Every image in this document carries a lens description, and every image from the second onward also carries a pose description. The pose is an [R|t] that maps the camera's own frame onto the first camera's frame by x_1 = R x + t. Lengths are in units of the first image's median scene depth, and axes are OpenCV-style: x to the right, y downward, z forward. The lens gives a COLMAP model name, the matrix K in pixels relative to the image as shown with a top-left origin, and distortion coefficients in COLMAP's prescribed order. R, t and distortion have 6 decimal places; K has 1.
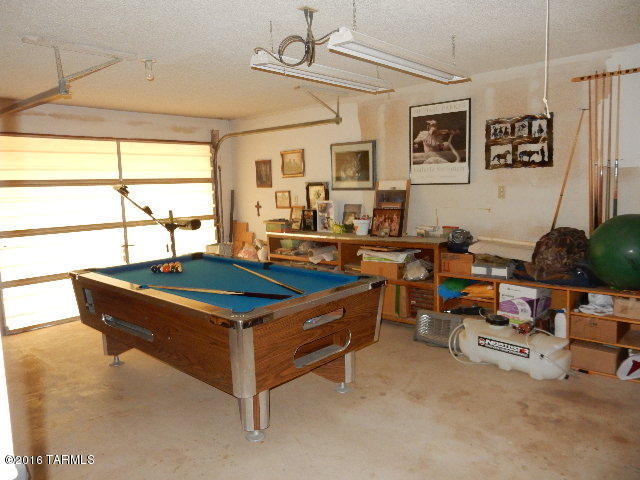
lens RADIAL K [[475.7, 0, 320.3], [0, 475.7, 238.4], [0, 0, 1]] dist [0.003348, -0.001113]
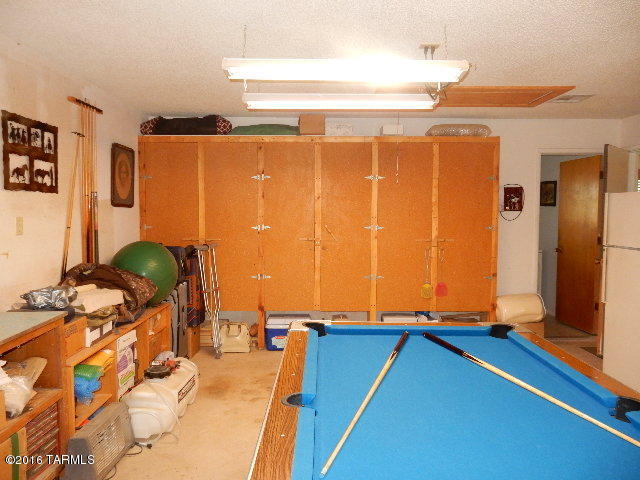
lens RADIAL K [[475.7, 0, 320.1], [0, 475.7, 239.6], [0, 0, 1]] dist [0.003348, -0.001113]
pose [[-0.676064, -0.017826, 0.736627, -0.392508], [0.100442, 0.988146, 0.116097, -0.116219], [-0.729964, 0.152477, -0.666260, 1.165739]]
